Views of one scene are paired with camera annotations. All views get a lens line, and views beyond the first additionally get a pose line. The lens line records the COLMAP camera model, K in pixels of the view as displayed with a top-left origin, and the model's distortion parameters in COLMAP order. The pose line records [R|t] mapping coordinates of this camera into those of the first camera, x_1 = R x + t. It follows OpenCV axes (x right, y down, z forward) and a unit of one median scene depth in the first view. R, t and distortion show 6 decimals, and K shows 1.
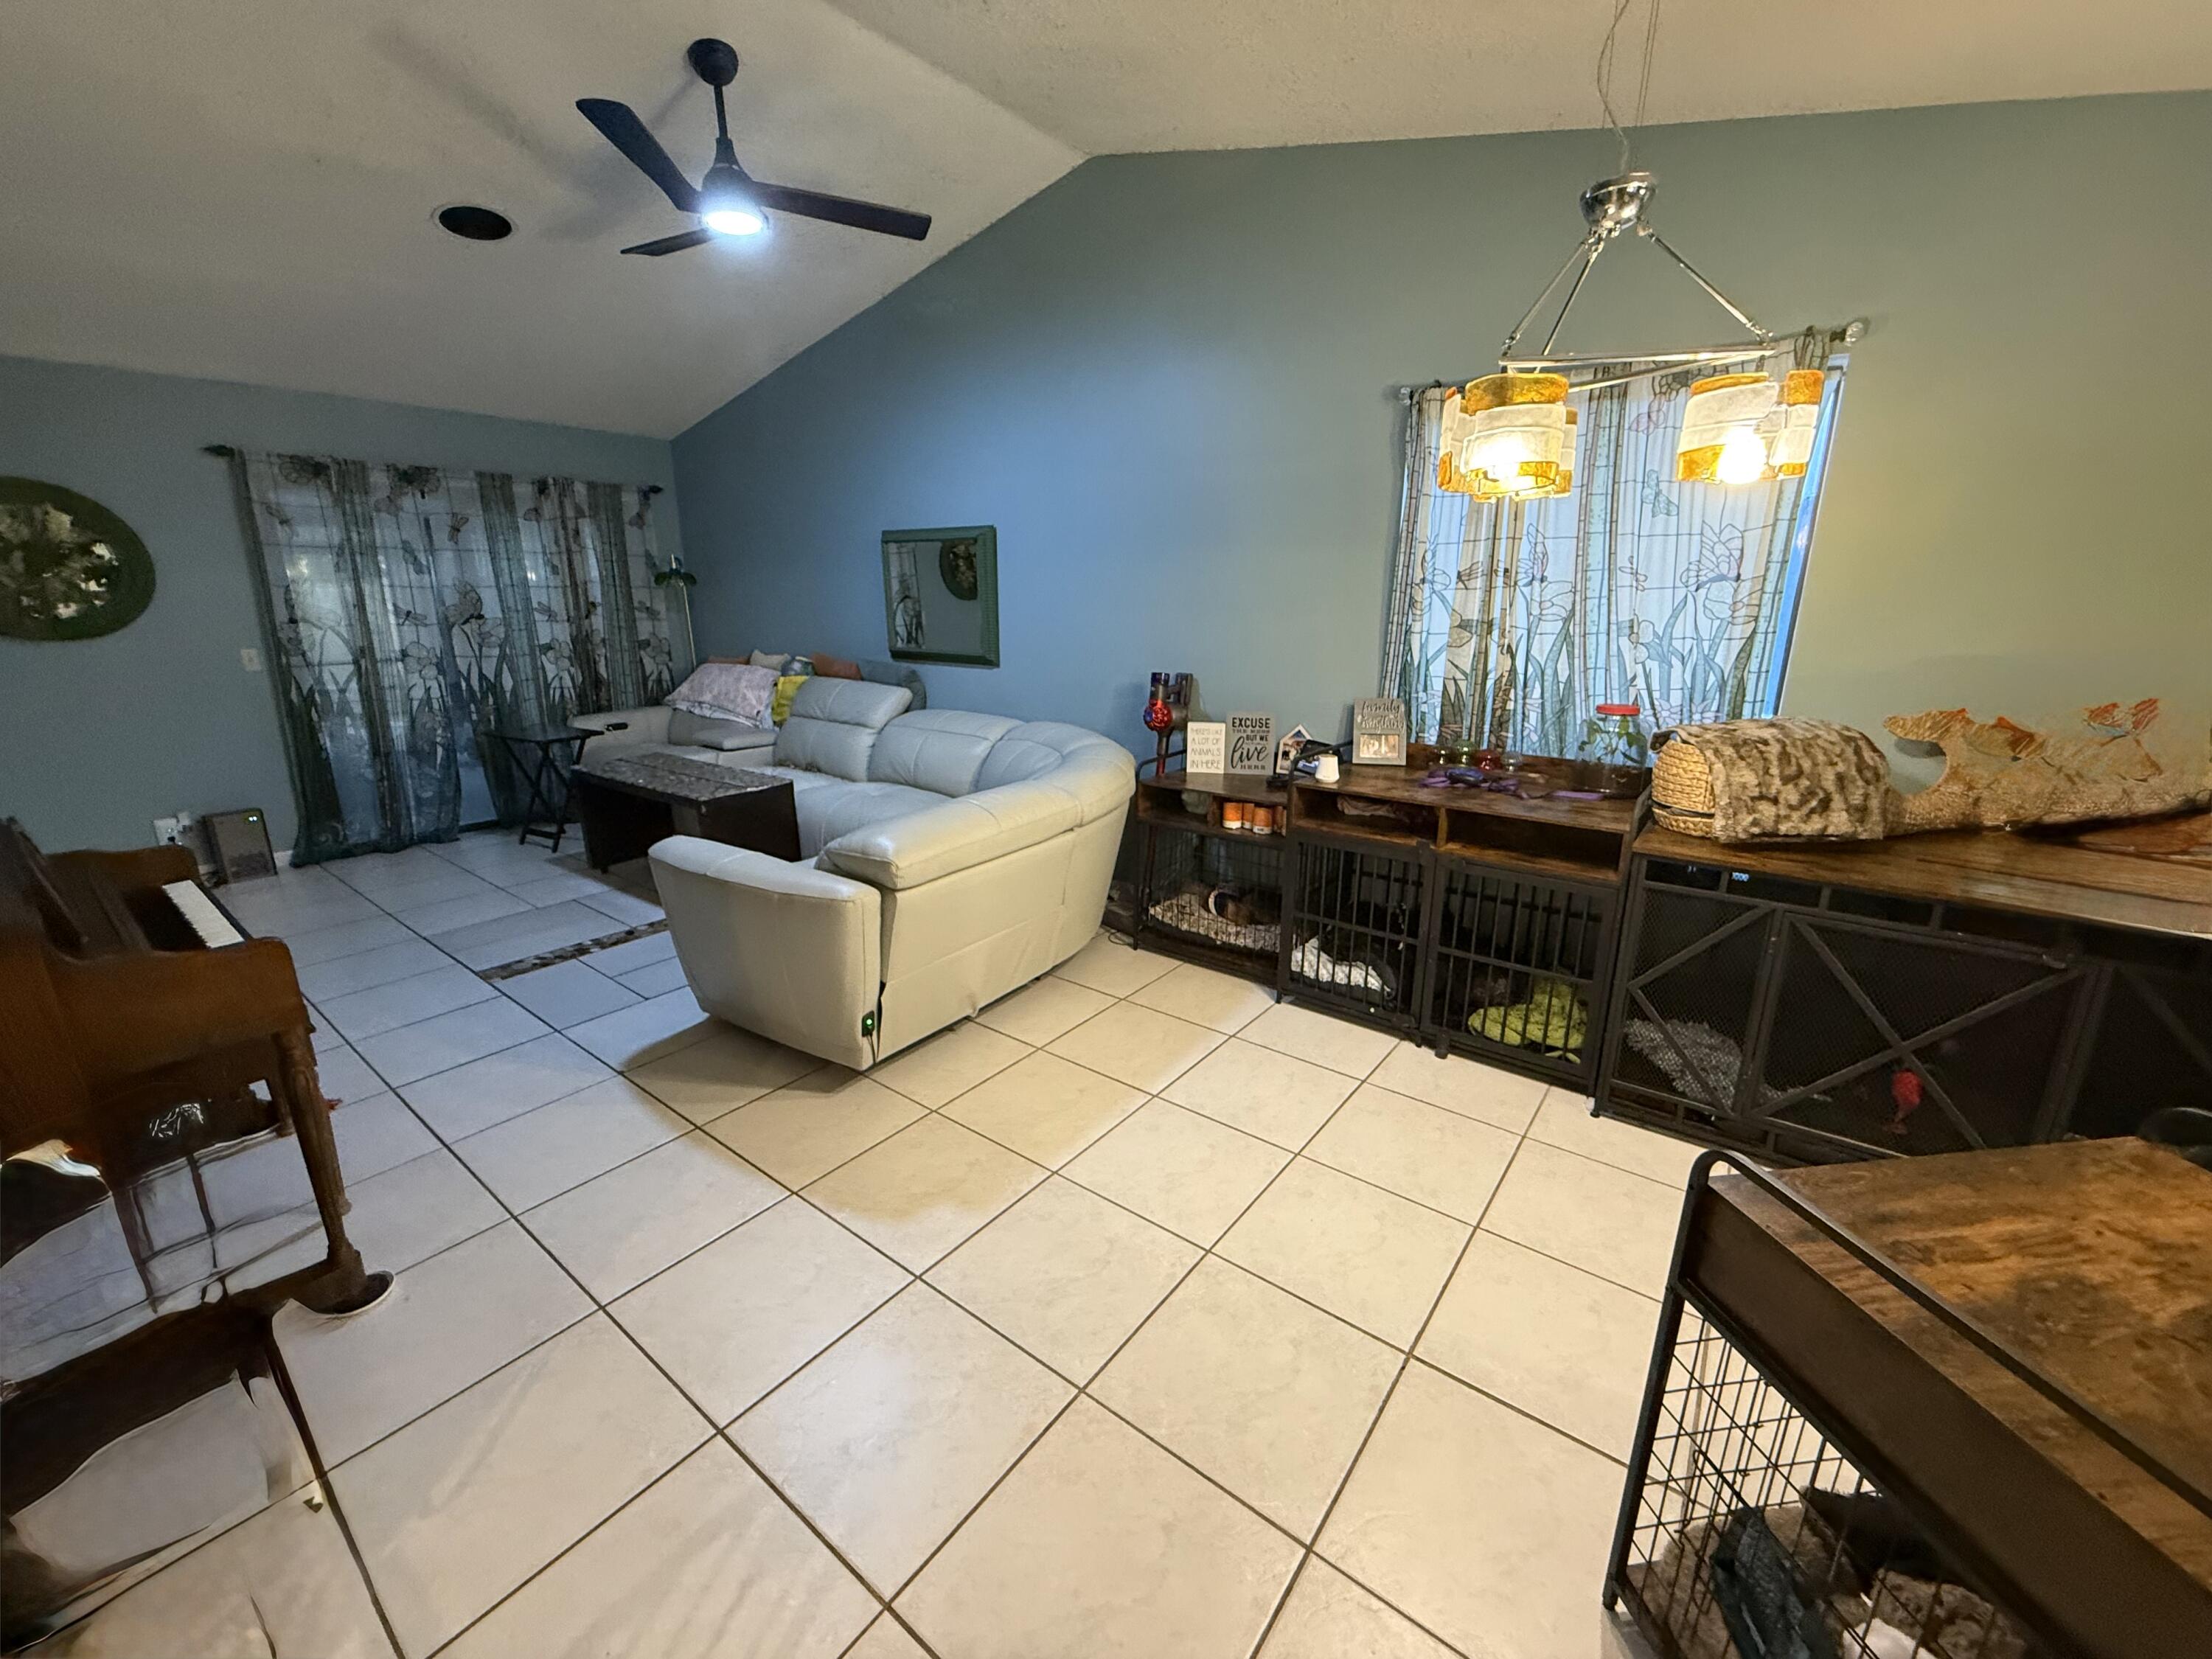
lens RADIAL K [[880.6, 0, 1101.7], [0, 880.6, 836.4], [0, 0, 1]] dist [-0.000563, -0.000816]
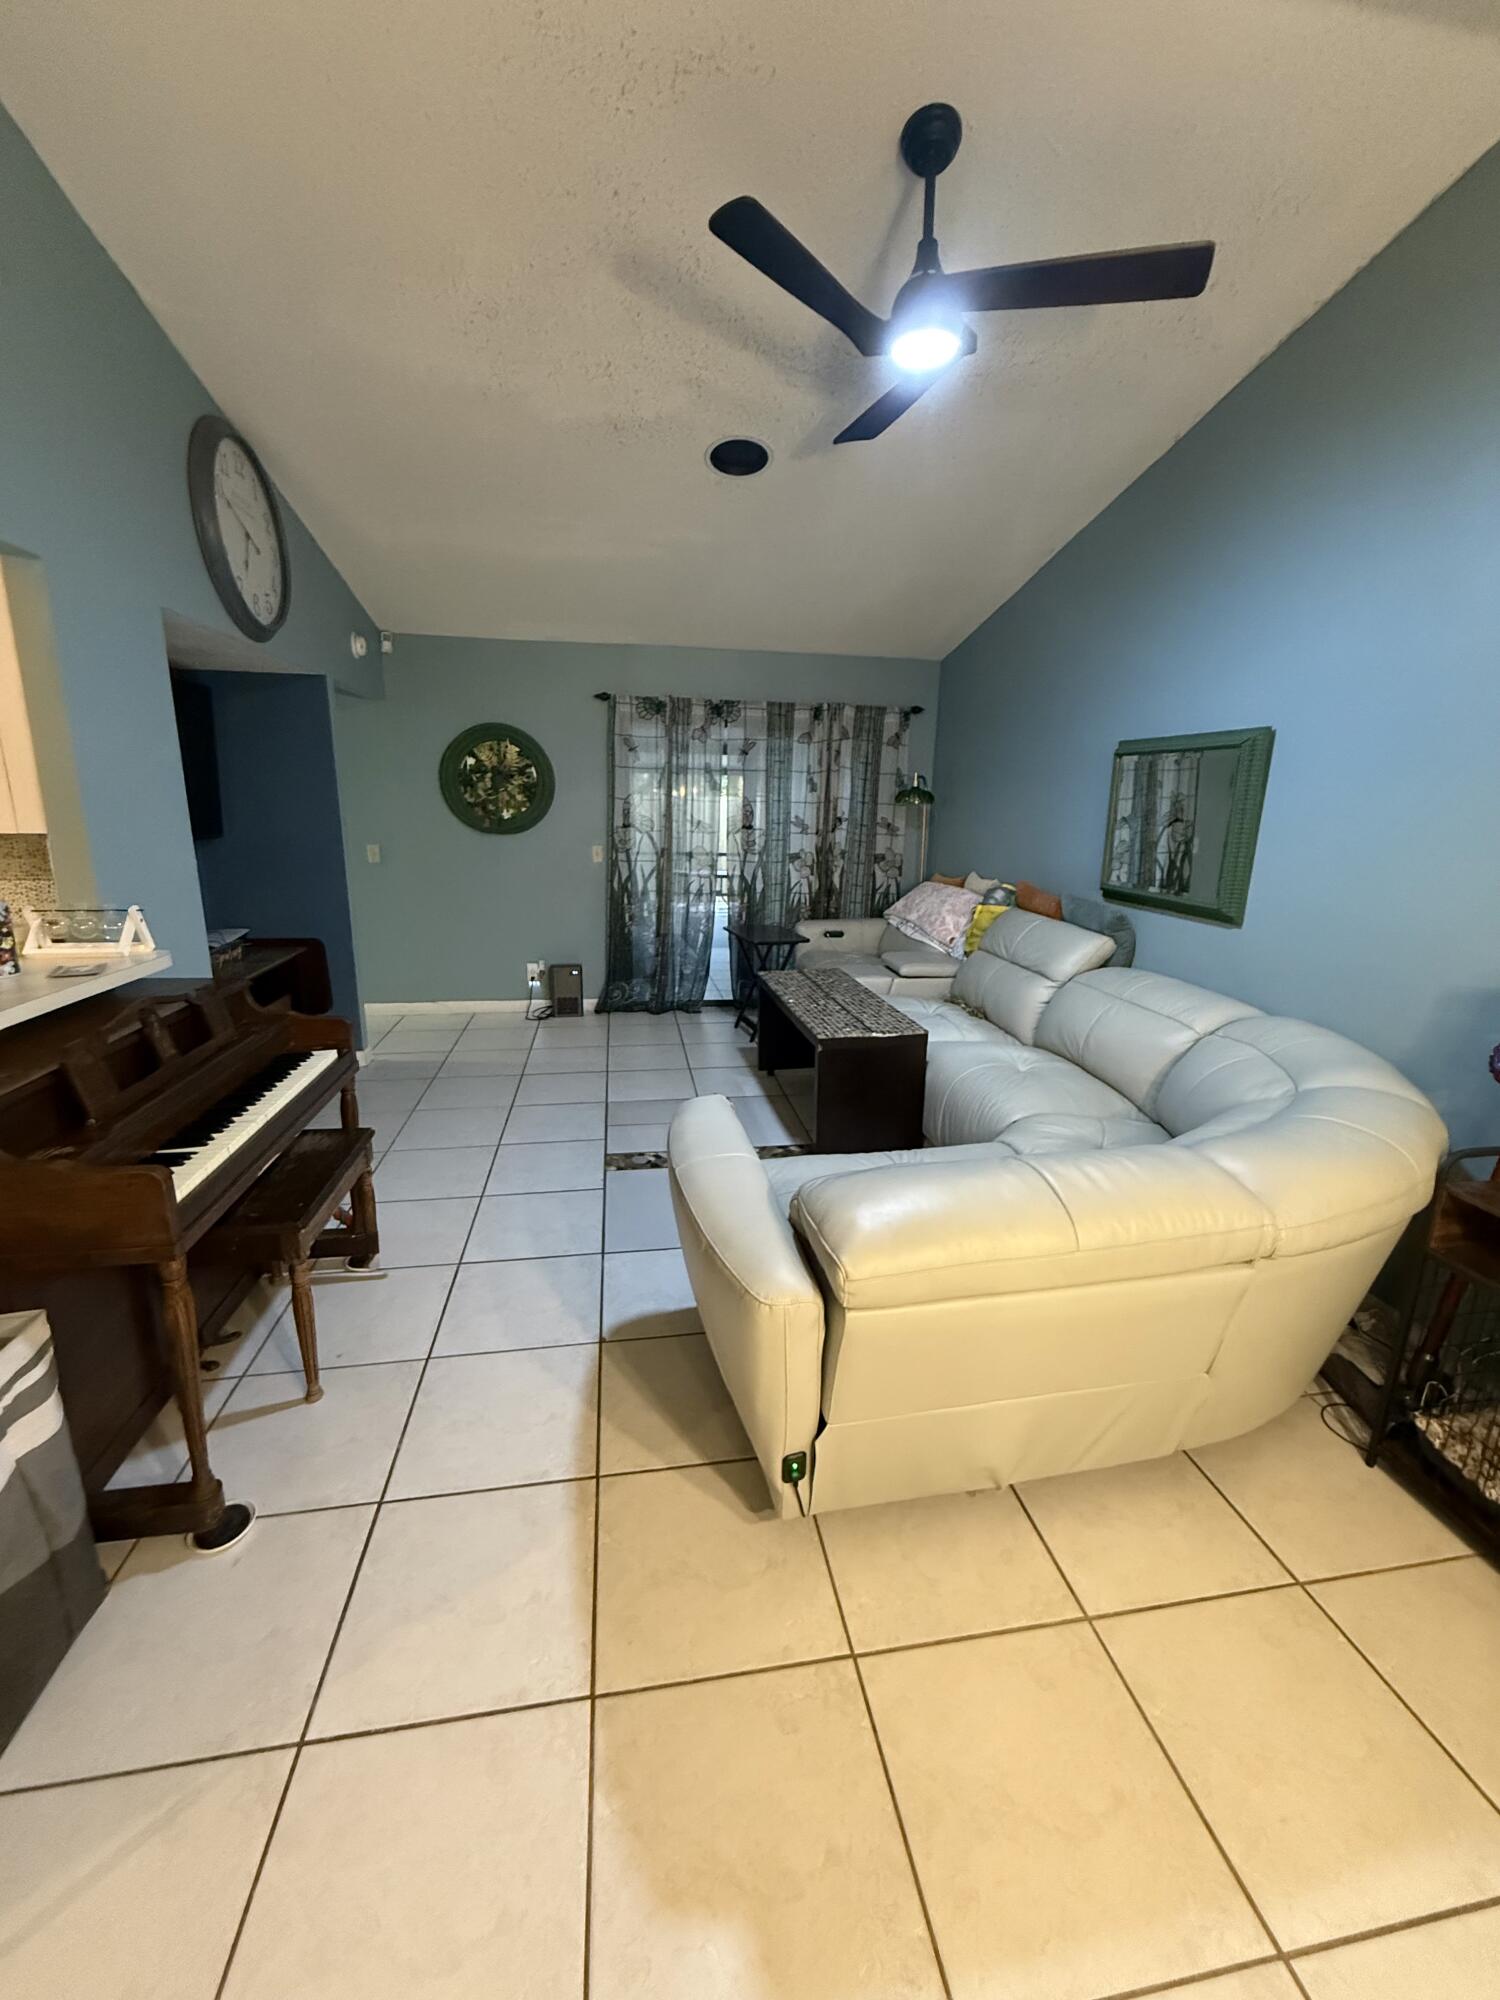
lens RADIAL K [[796.2, 0, 753.4], [0, 796.2, 998.6], [0, 0, 1]] dist [-0.000563, -0.000816]
pose [[0.733982, 0.177712, -0.655507, 0.026568], [-0.200873, 0.978782, 0.040433, -0.092338], [0.648784, 0.101996, 0.754106, 0.302049]]
